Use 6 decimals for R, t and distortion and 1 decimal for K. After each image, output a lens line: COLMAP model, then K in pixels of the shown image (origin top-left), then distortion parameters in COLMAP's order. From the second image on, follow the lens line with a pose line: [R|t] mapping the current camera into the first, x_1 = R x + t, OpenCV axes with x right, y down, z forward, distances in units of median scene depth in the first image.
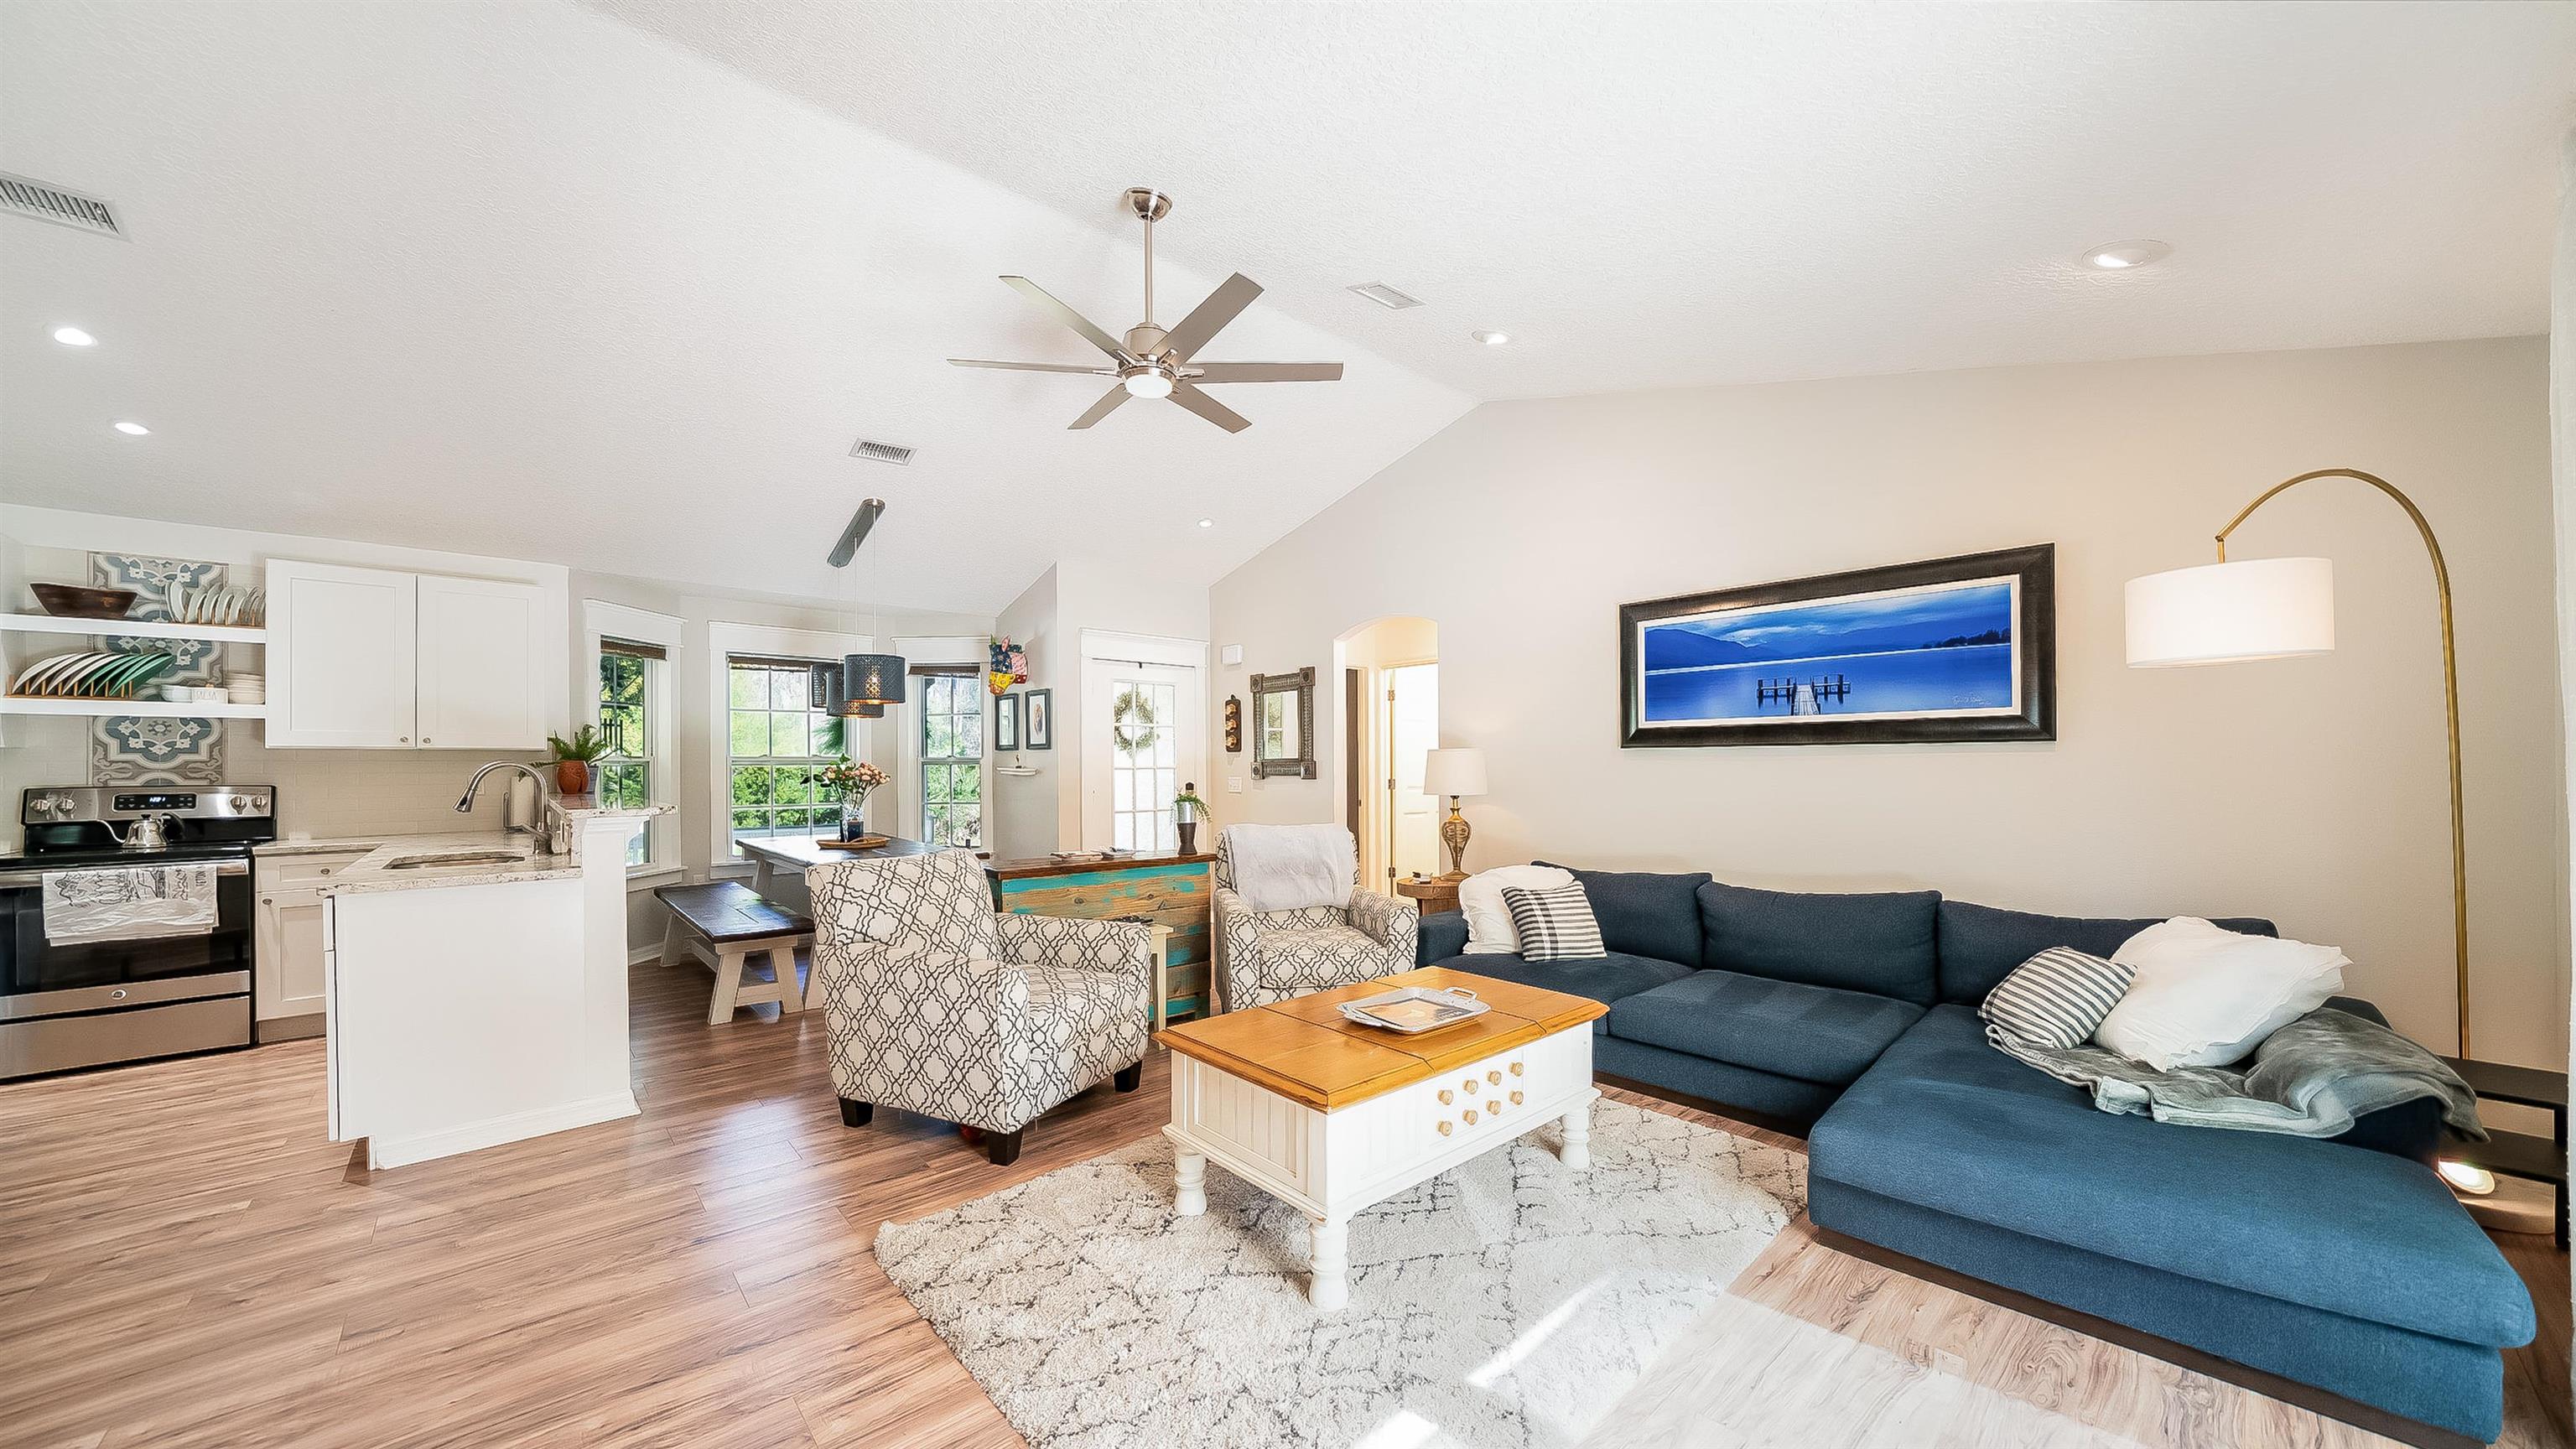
lens RADIAL K [[890.3, 0, 1281.9], [0, 890.3, 766.9], [0, 0, 1]] dist [-0.011554, 0.001544]
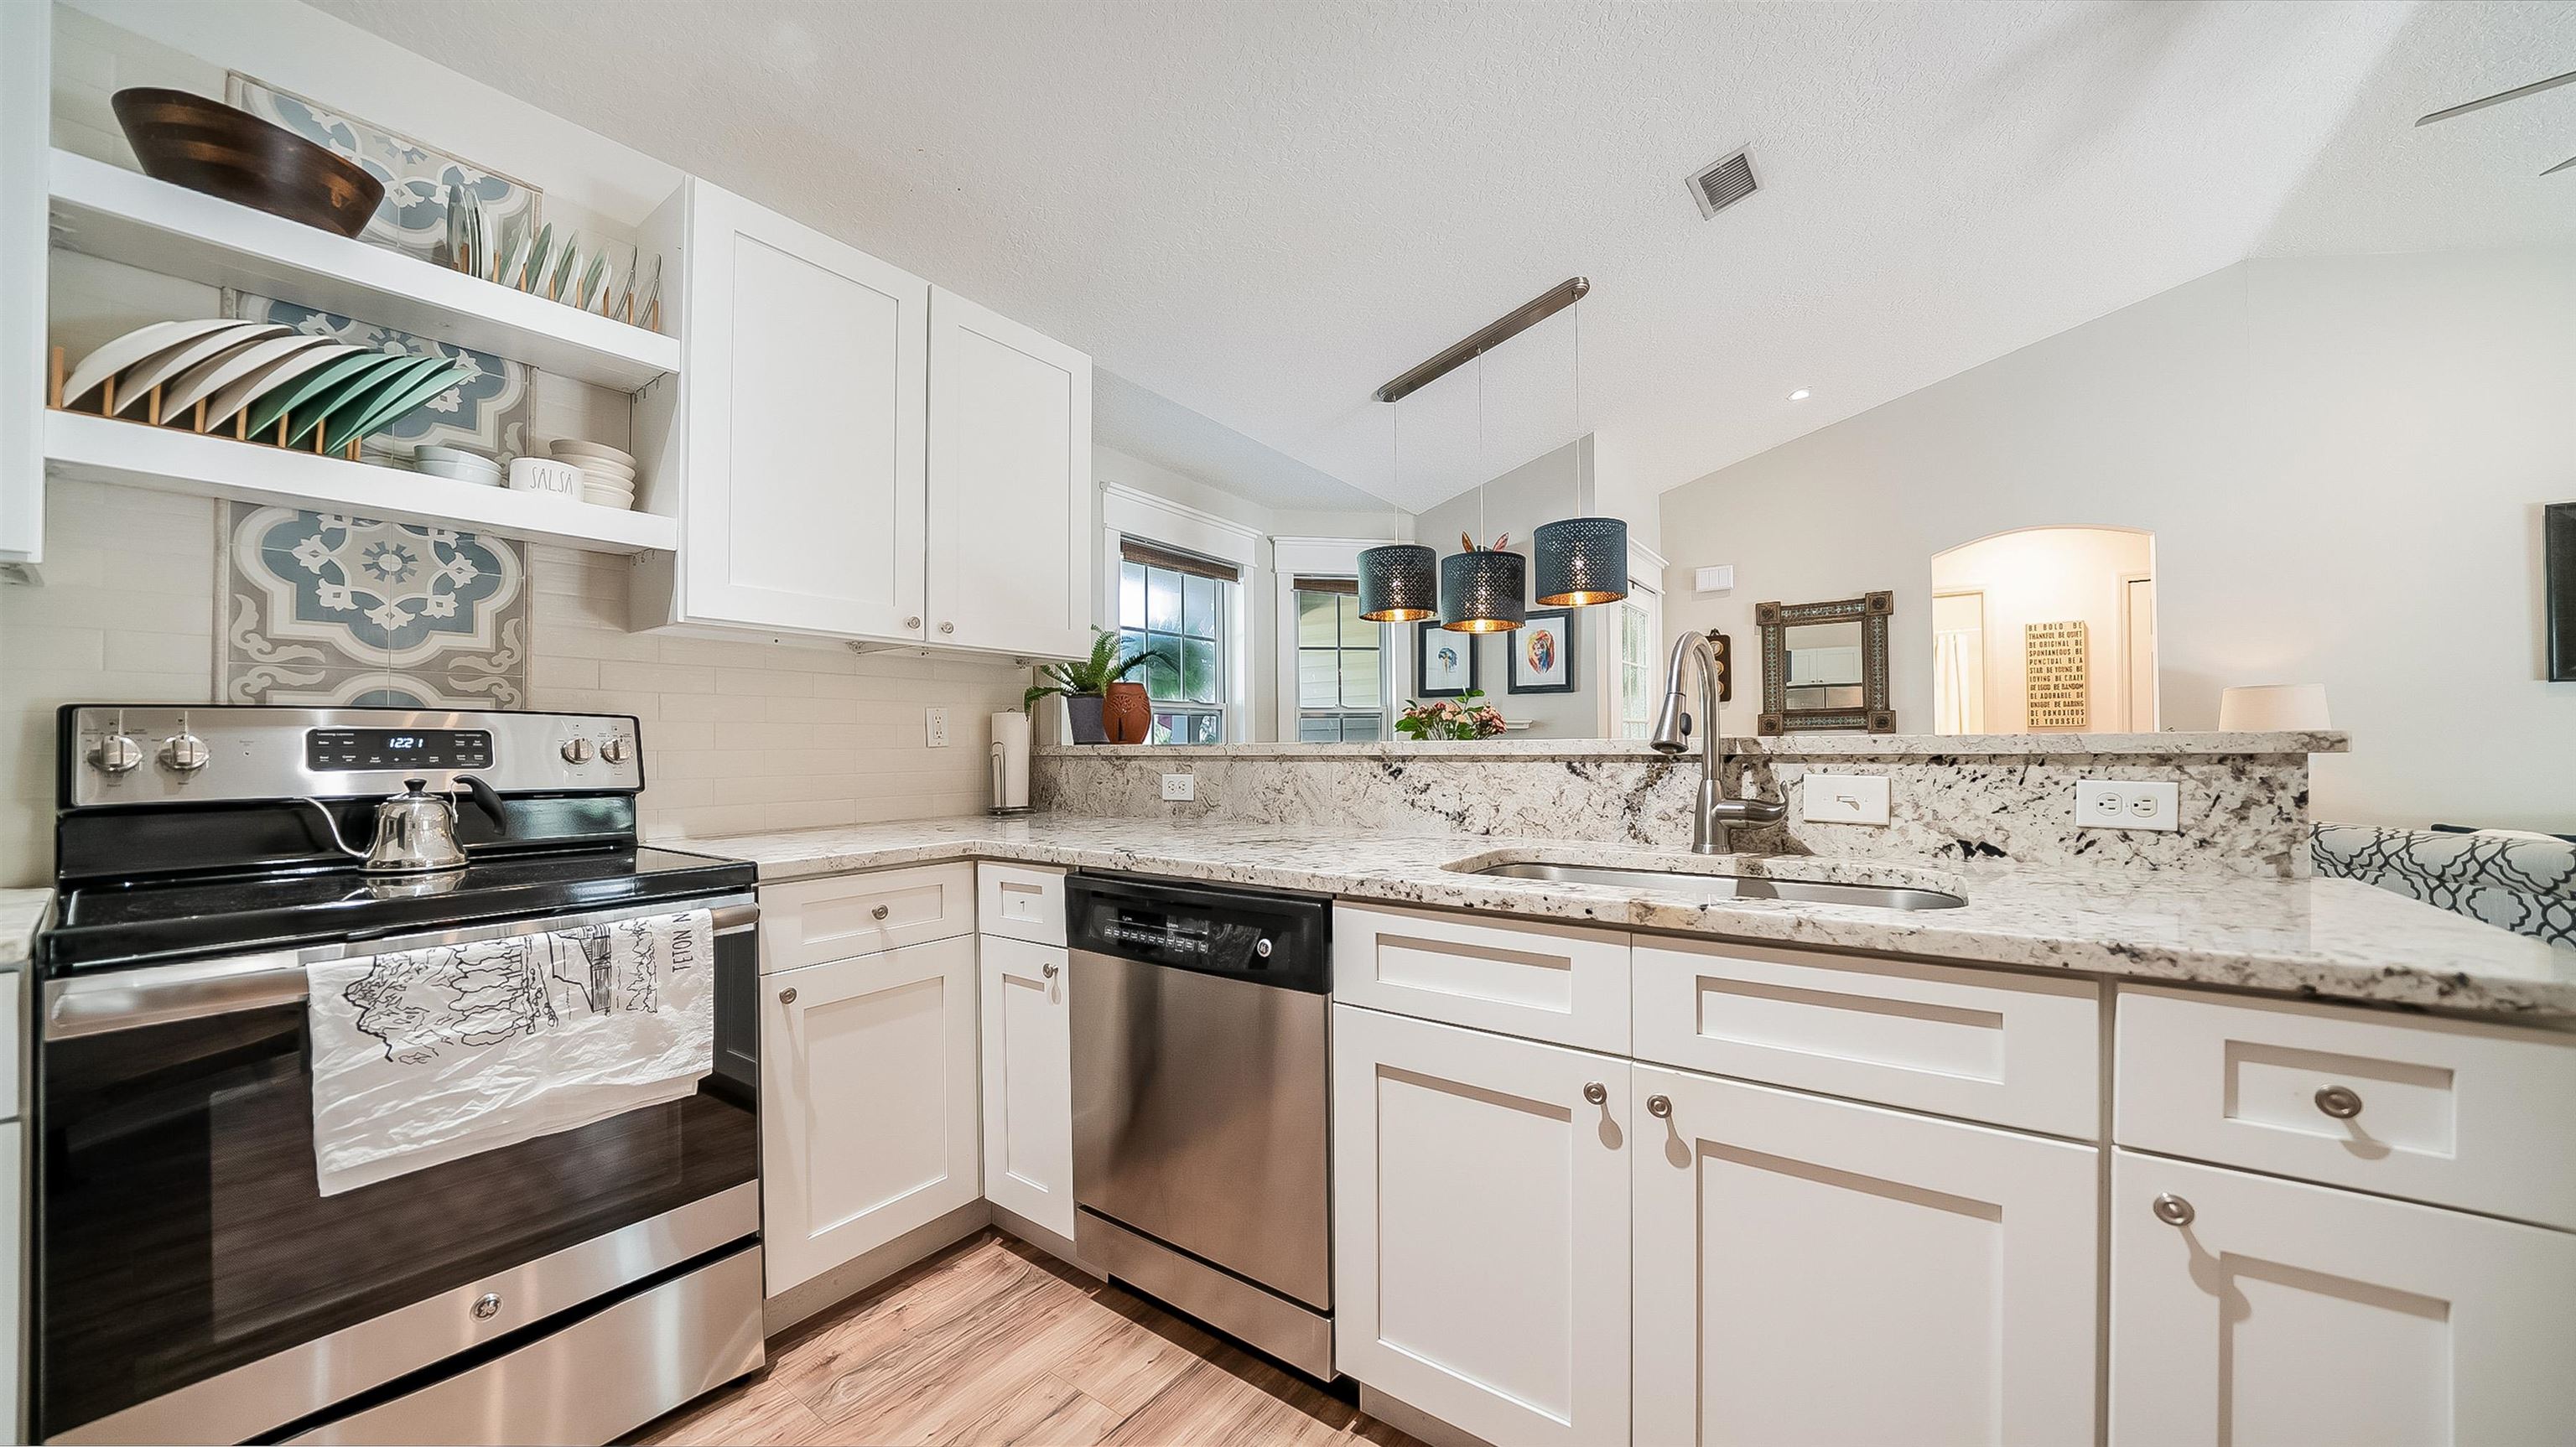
lens RADIAL K [[890.2, 0, 1271.6], [0, 890.2, 735.9], [0, 0, 1]] dist [-0.011554, 0.001544]
pose [[0.975097, 0.003468, 0.221752, -0.987041], [-0.000223, 0.999893, -0.014655, 0.039100], [-0.221779, 0.014241, 0.974993, 0.532856]]
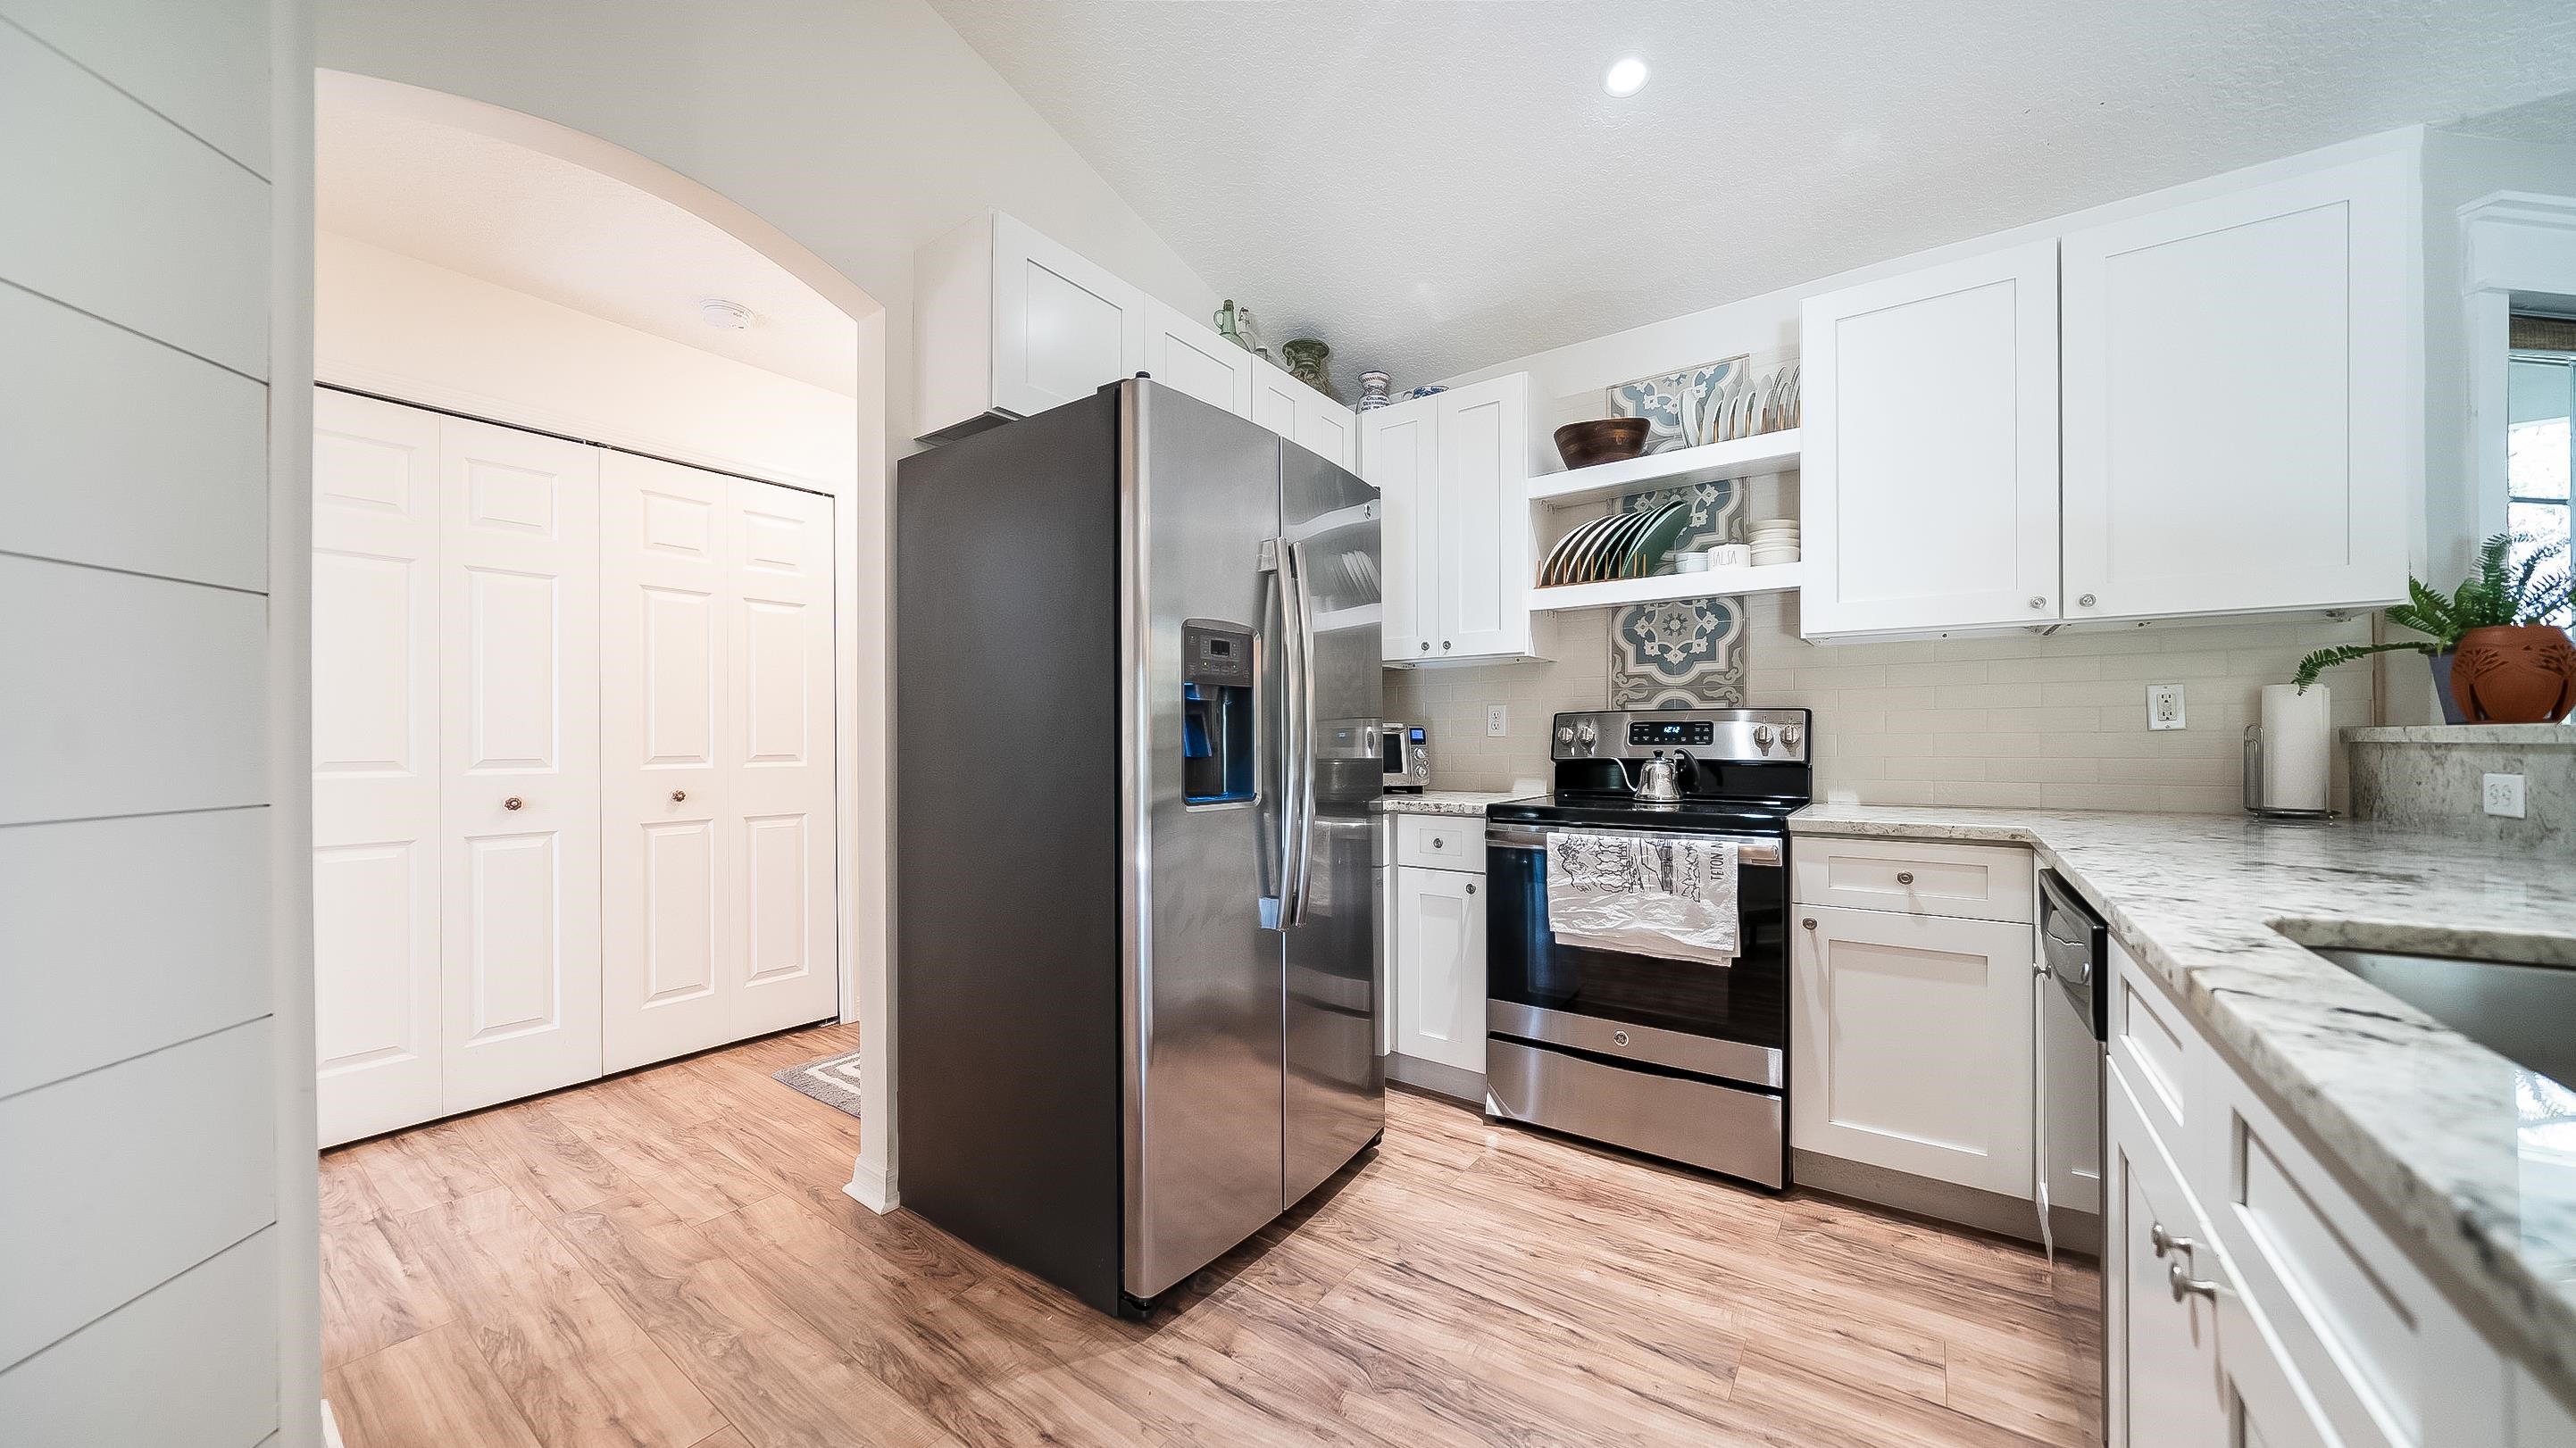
lens RADIAL K [[890.2, 0, 1272.6], [0, 890.2, 733.5], [0, 0, 1]] dist [-0.011554, 0.001544]
pose [[0.208505, -0.001205, -0.978021, -0.681329], [-0.000810, 0.999999, -0.001405, 0.040697], [0.978021, 0.001085, 0.208504, 0.559021]]
